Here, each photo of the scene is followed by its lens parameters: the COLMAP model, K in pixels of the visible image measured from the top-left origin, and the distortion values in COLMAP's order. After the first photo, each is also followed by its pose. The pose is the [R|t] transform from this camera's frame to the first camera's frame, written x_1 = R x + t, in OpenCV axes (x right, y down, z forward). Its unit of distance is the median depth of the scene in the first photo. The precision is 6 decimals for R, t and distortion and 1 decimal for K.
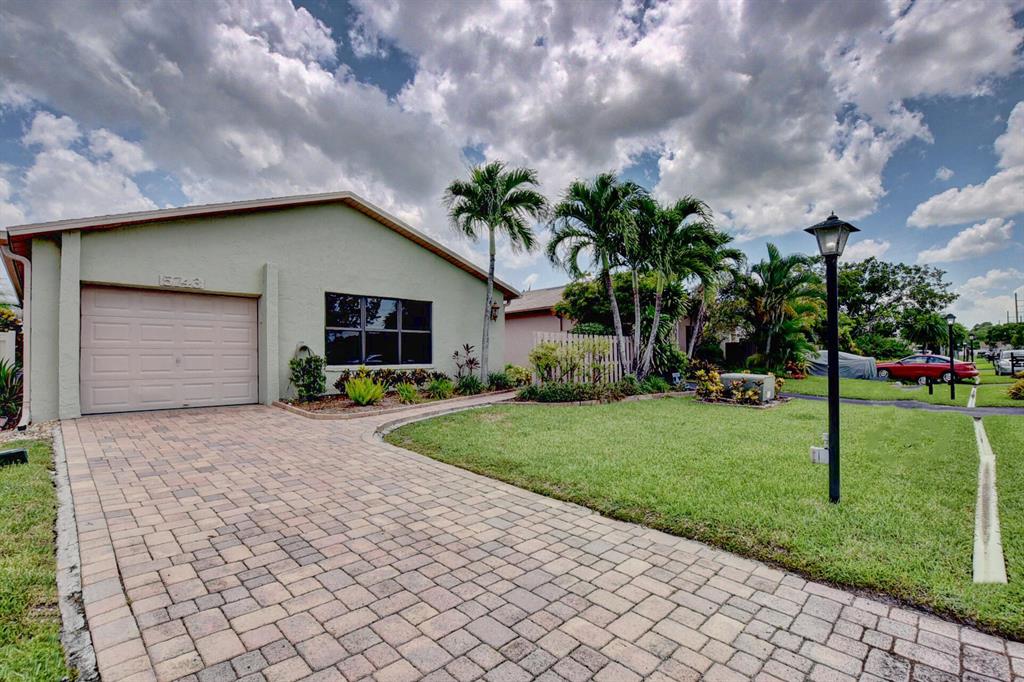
lens RADIAL K [[468.7, 0, 511.4], [0, 468.7, 343.9], [0, 0, 1]] dist [0.000572, 0.000216]
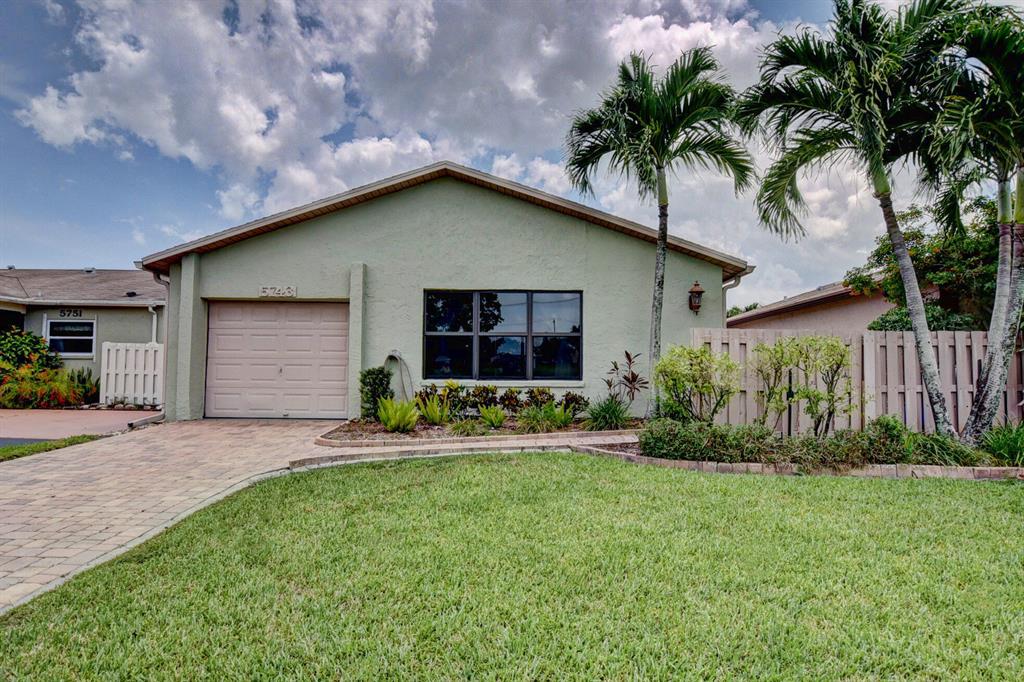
lens RADIAL K [[570.1, 0, 512.1], [0, 570.1, 340.0], [0, 0, 1]] dist [0.007698, 0.001144]
pose [[0.714482, -0.024227, -0.699234, 0.411279], [0.006461, 0.999586, -0.028033, 0.006755], [0.699624, 0.015511, 0.714343, 0.394424]]
